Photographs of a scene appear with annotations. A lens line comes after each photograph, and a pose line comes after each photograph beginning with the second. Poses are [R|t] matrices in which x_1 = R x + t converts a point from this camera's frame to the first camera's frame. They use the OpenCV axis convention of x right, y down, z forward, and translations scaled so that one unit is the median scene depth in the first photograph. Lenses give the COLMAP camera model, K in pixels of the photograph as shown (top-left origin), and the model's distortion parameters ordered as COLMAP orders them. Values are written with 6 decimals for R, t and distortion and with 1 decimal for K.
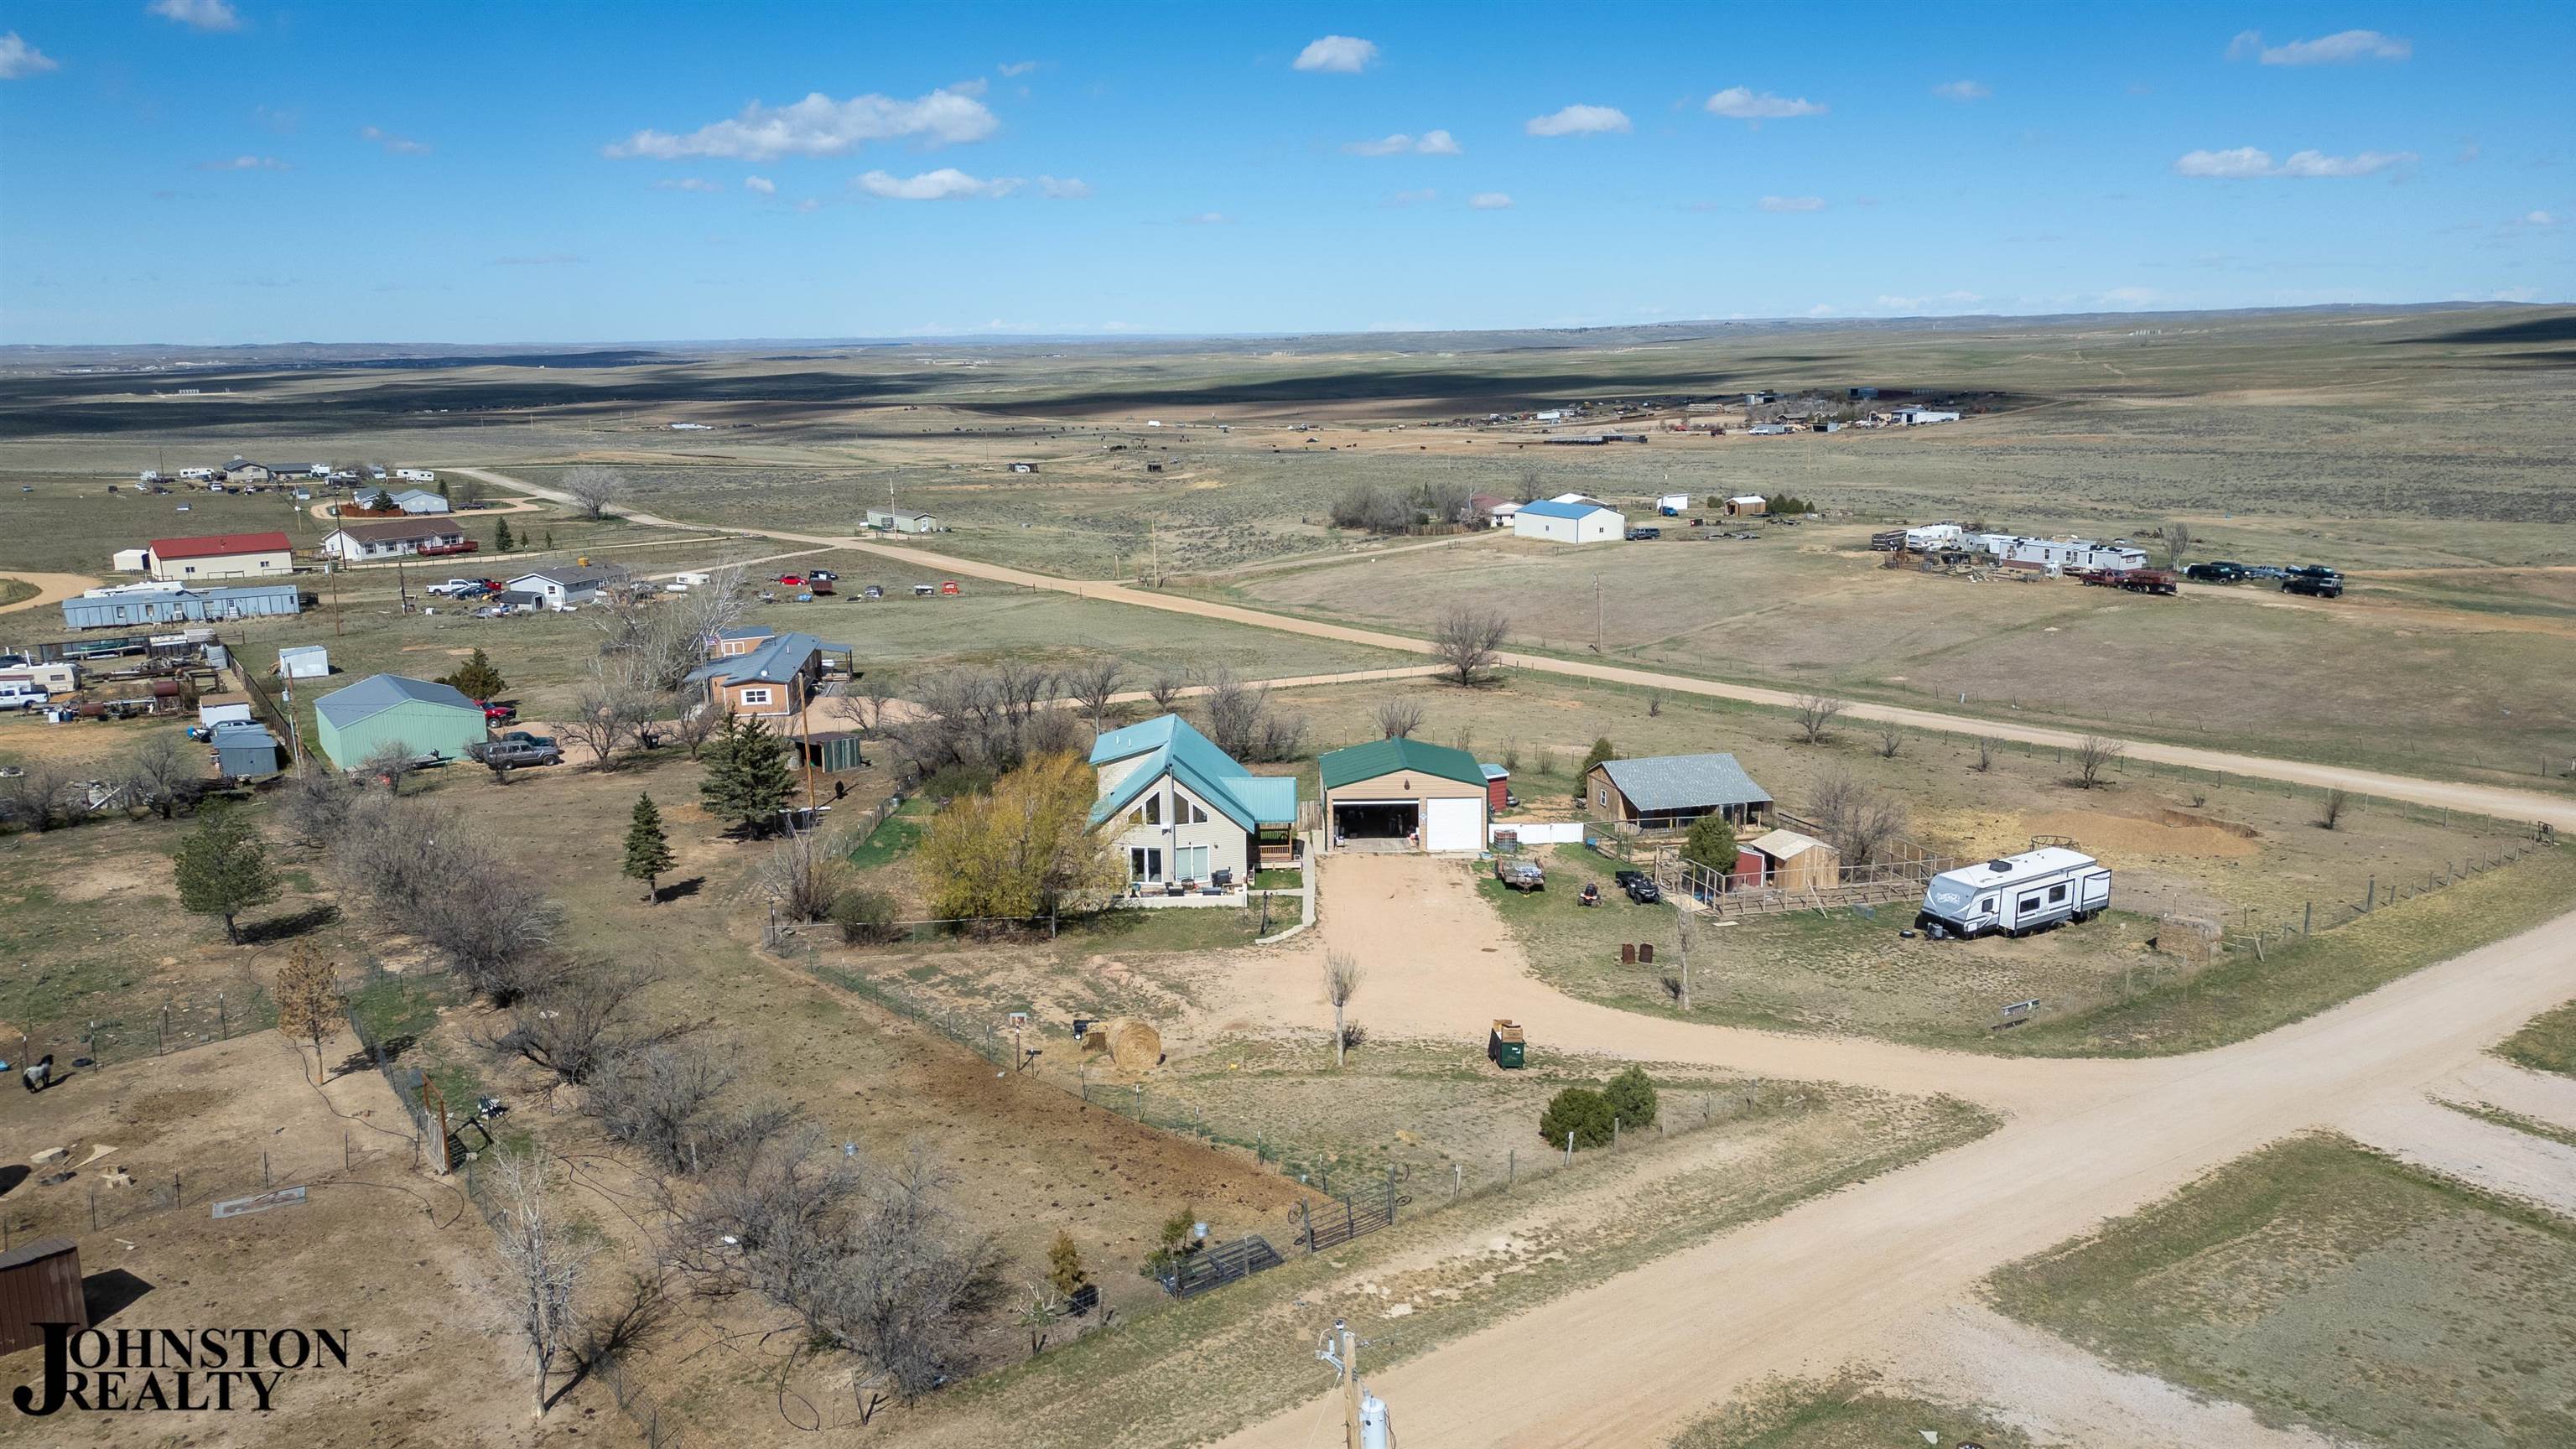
lens RADIAL K [[1792.1, 0, 1295.9], [0, 1792.1, 721.3], [0, 0, 1]] dist [0.086512, -0.093288]
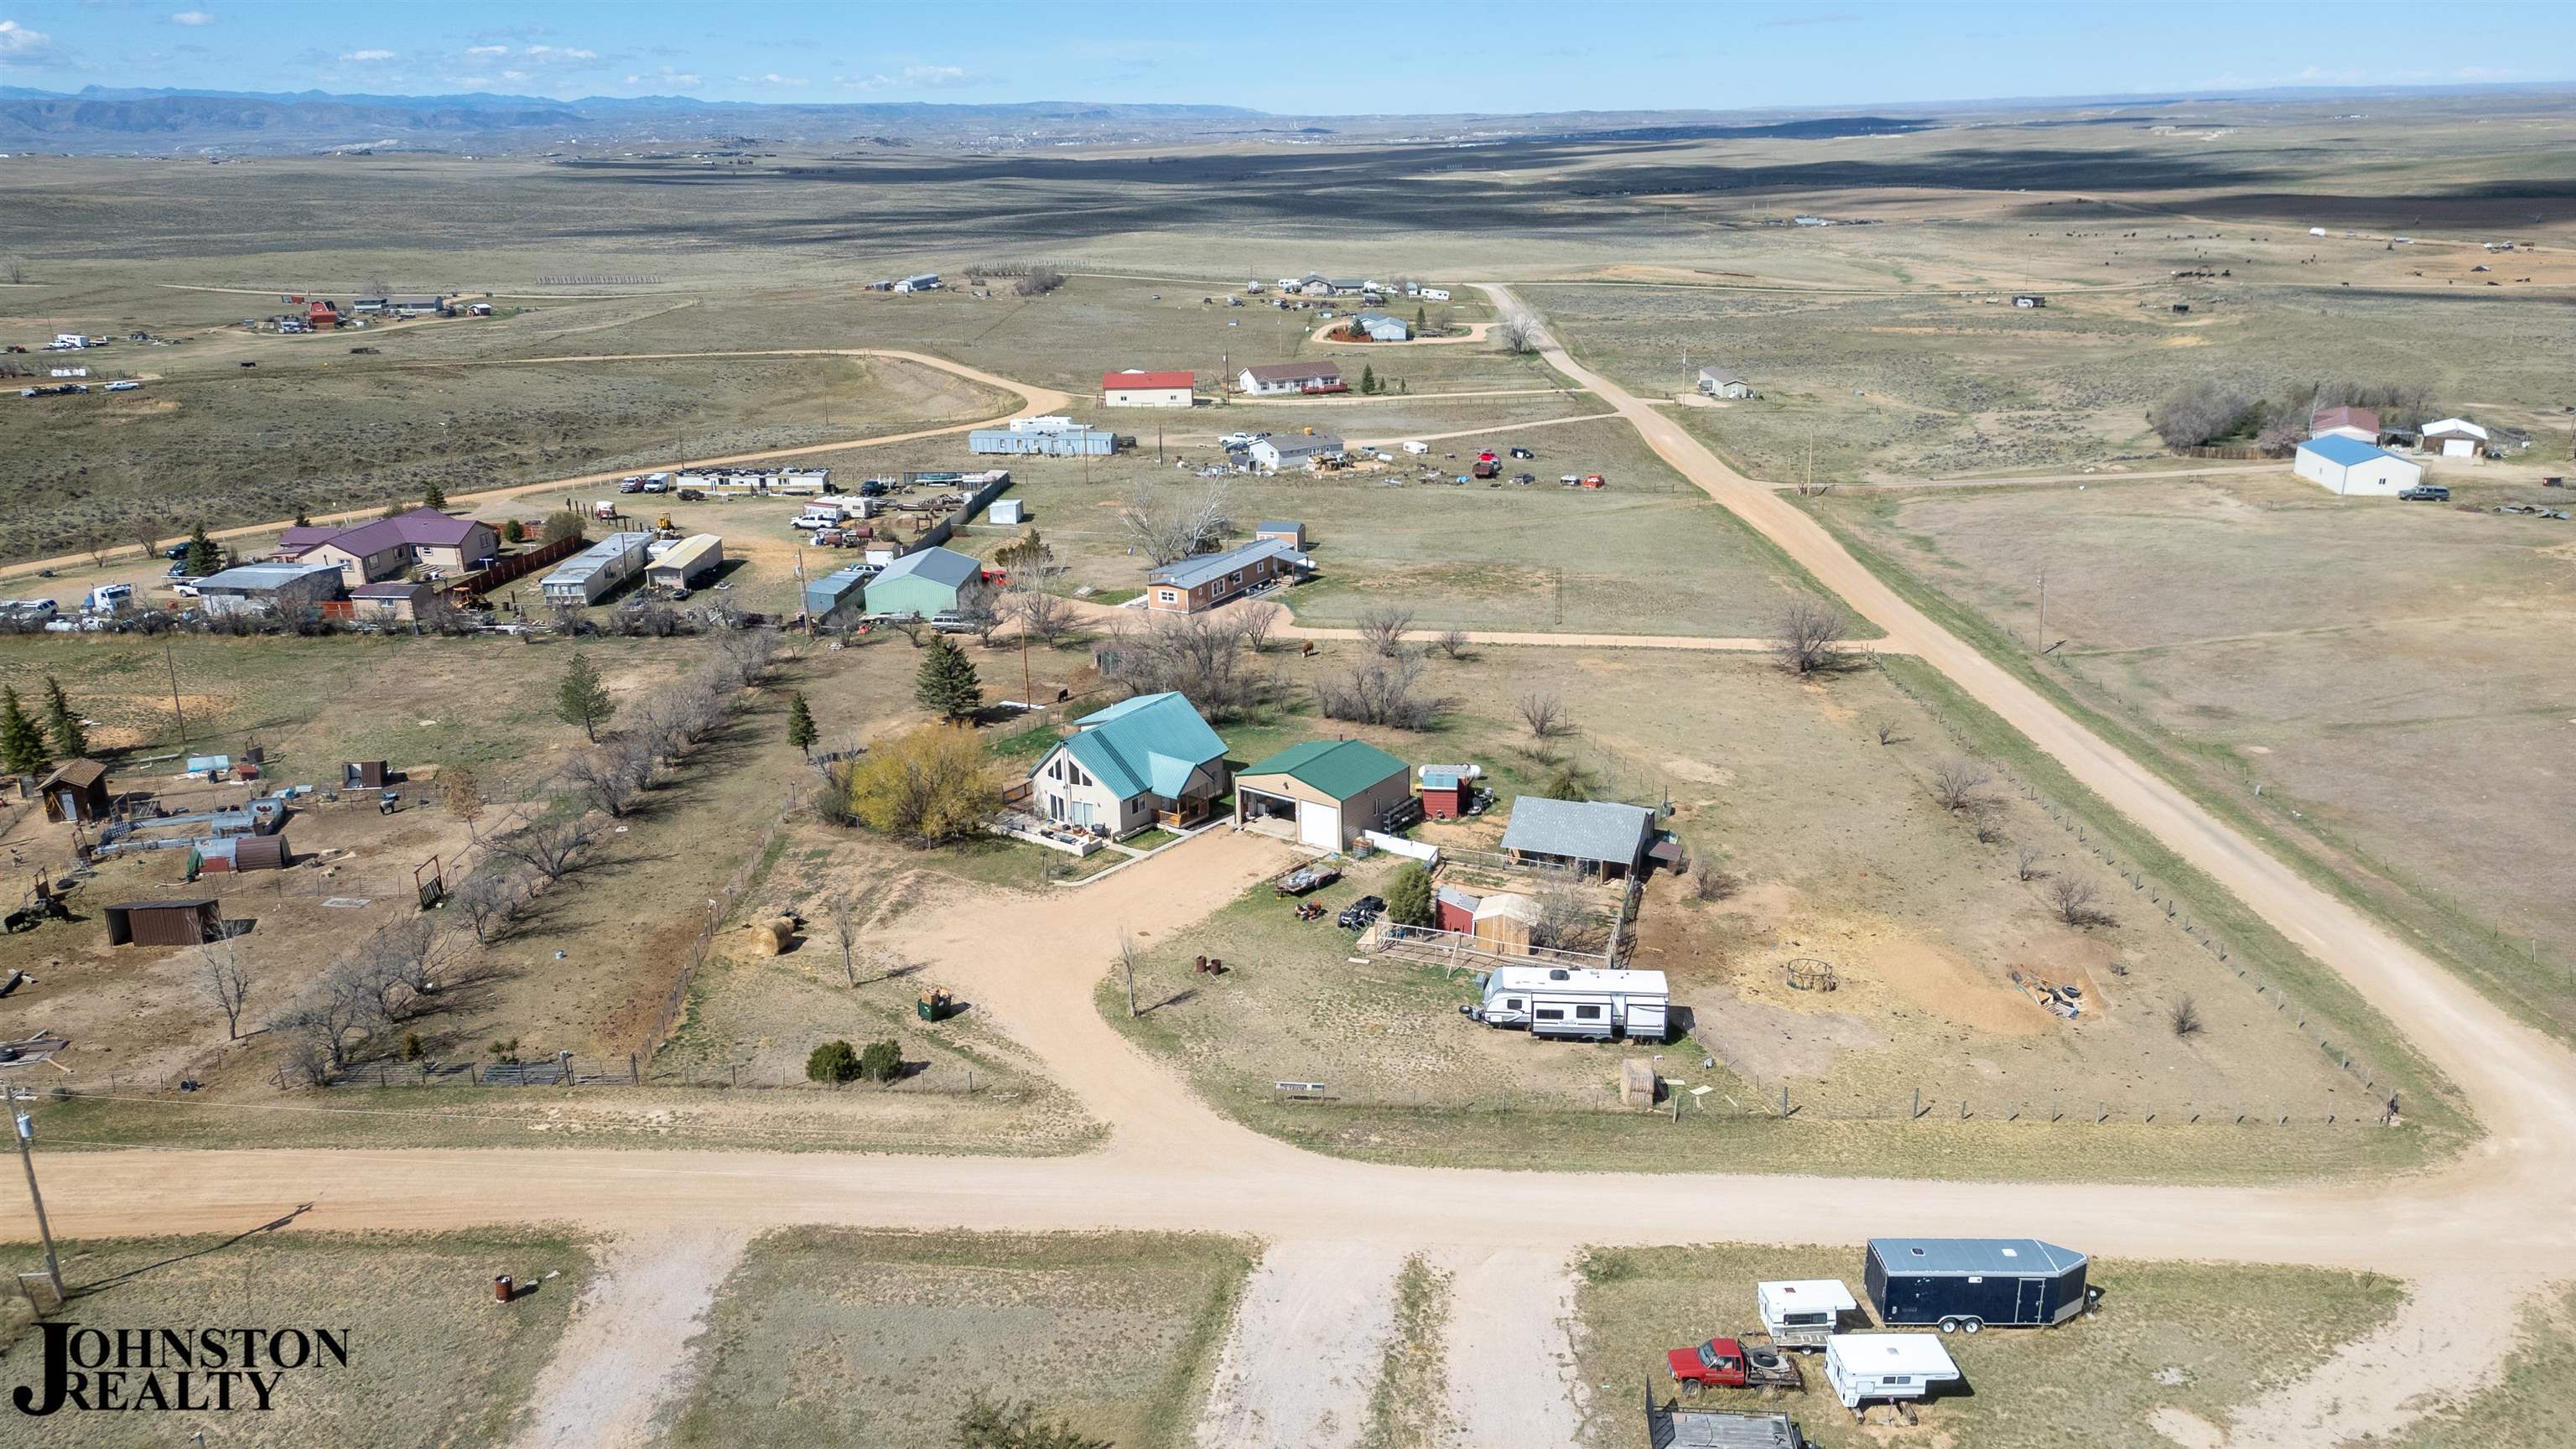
lens RADIAL K [[1792.1, 0, 1295.9], [0, 1792.1, 721.3], [0, 0, 1]] dist [0.086512, -0.093288]
pose [[0.804871, 0.185239, -0.563799, 0.732858], [-0.116308, 0.980850, 0.156224, -0.195245], [0.581941, -0.060166, 0.811002, 0.014098]]
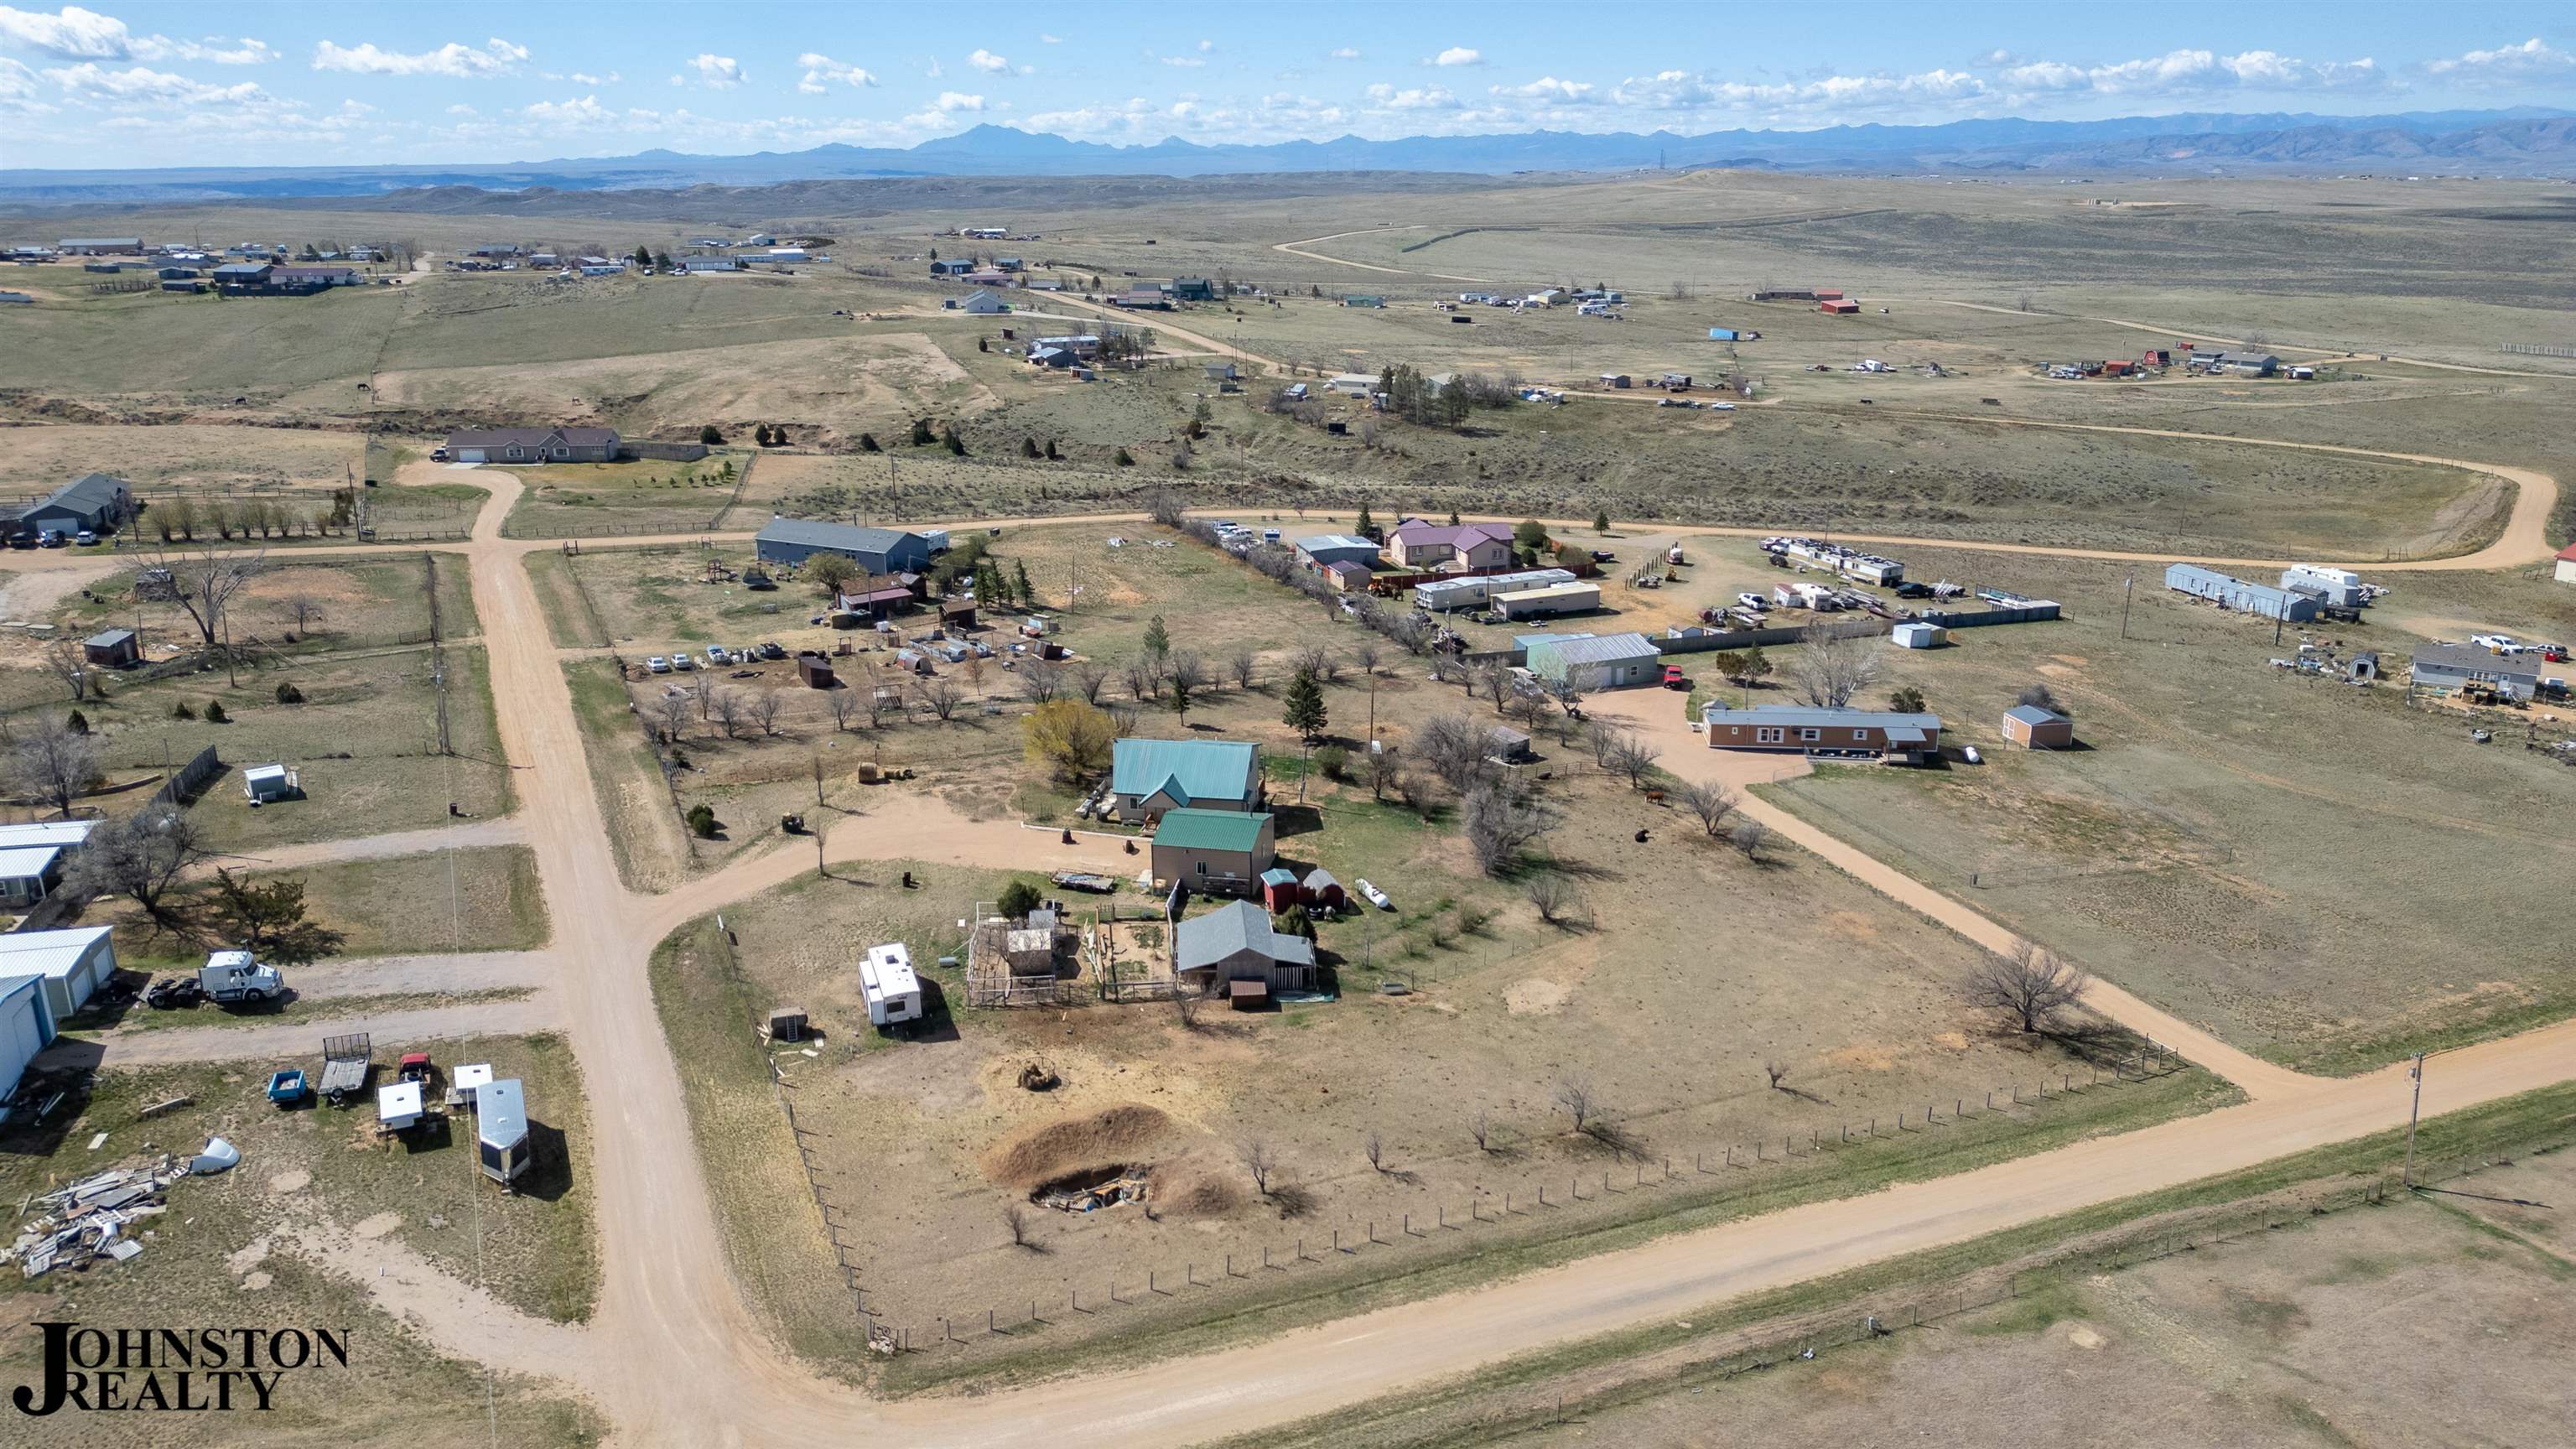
lens RADIAL K [[1792.1, 0, 1295.9], [0, 1792.1, 721.3], [0, 0, 1]] dist [0.086512, -0.093288]
pose [[-0.207548, 0.297113, -0.932013, 1.417798], [-0.193542, 0.921453, 0.336846, -0.574148], [0.958888, 0.250295, -0.133742, 1.263877]]
